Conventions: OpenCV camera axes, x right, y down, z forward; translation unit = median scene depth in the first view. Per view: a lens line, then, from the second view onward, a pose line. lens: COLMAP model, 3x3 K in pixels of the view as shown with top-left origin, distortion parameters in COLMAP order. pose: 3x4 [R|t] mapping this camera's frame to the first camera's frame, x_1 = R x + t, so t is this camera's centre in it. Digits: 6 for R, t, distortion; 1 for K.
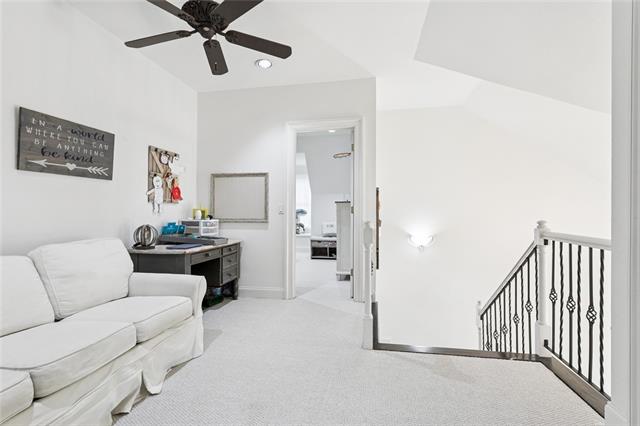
lens RADIAL K [[304.2, 0, 320.0], [0, 304.2, 213.0], [0, 0, 1]] dist [-0.000642, -0.000048]
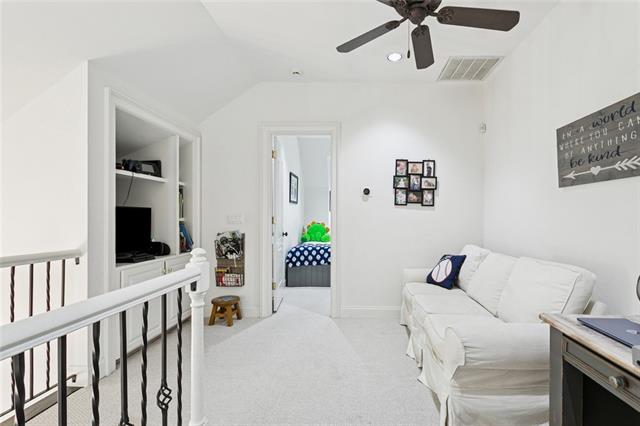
lens RADIAL K [[304.2, 0, 320.0], [0, 304.2, 213.0], [0, 0, 1]] dist [-0.000642, -0.000048]
pose [[-0.998340, -0.001365, -0.057575, -0.074020], [-0.000951, 0.999973, -0.007226, -0.038238], [0.057583, -0.007160, -0.998315, 1.753758]]
